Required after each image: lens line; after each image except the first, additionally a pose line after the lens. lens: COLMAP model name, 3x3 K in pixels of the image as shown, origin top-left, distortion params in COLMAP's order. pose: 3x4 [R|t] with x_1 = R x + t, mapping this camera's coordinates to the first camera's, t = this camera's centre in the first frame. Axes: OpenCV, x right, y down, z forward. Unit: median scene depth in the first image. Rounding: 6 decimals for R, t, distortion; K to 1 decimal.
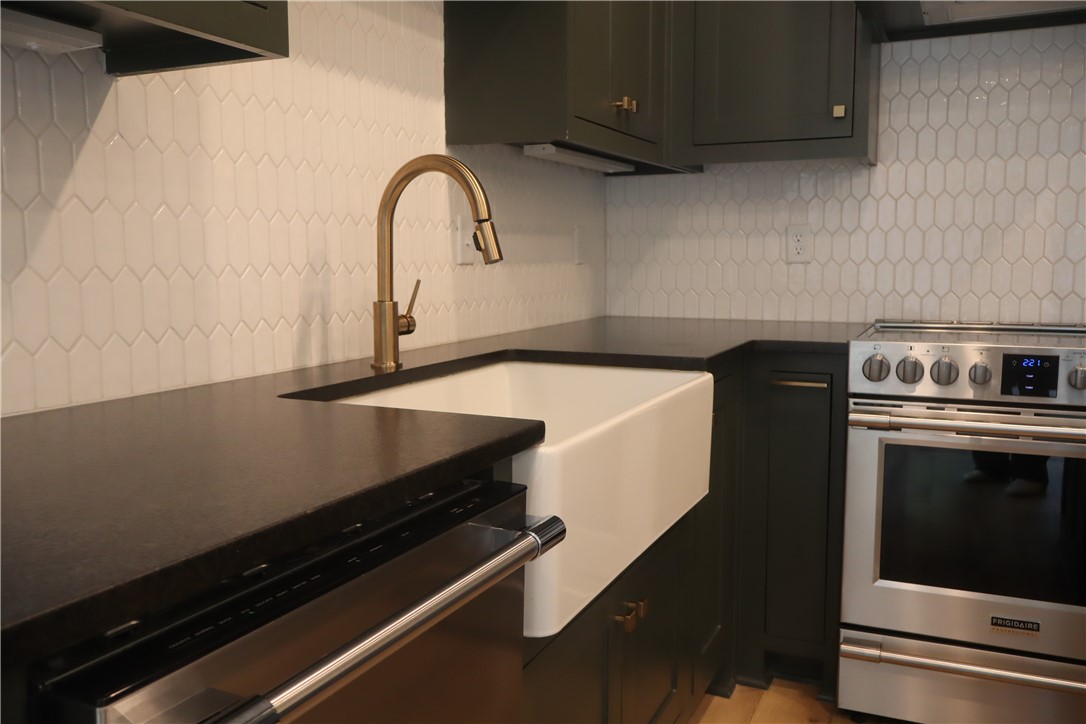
lens RADIAL K [[902.8, 0, 544.4], [0, 902.8, 353.5], [0, 0, 1]] dist [-0.016212, 0.003061]
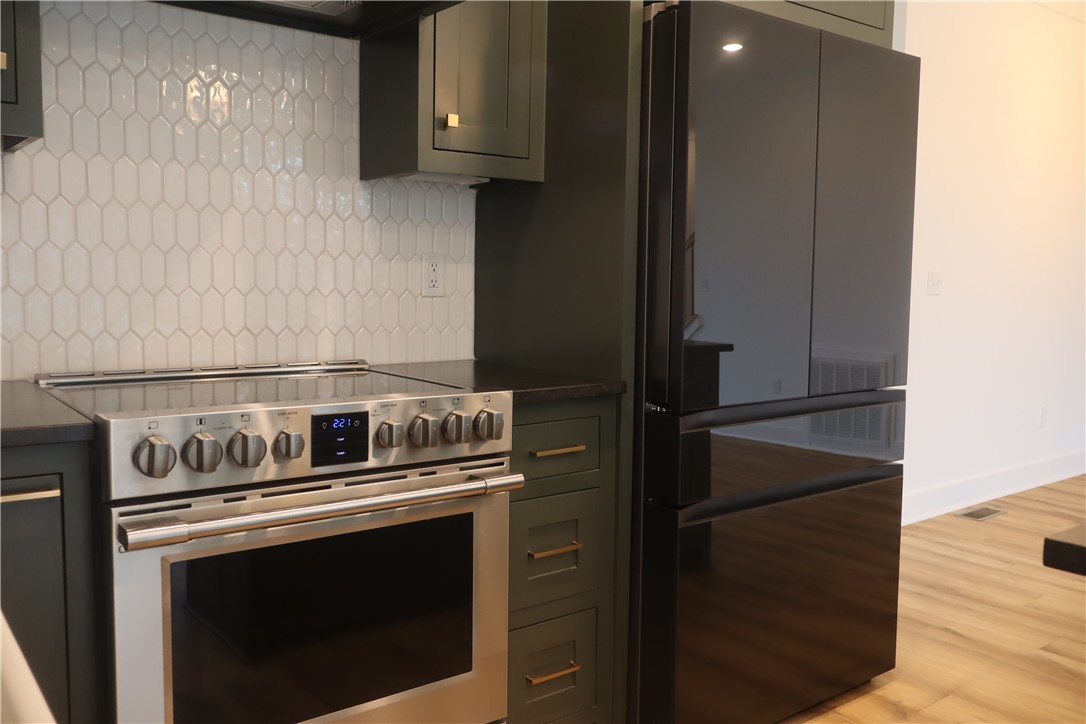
lens RADIAL K [[902.8, 0, 544.4], [0, 902.8, 353.5], [0, 0, 1]] dist [-0.016212, 0.003061]
pose [[0.449836, -0.056752, 0.891306, -0.092124], [0.071226, 0.997080, 0.027539, -0.056948], [-0.890266, 0.051096, 0.452565, 0.427012]]
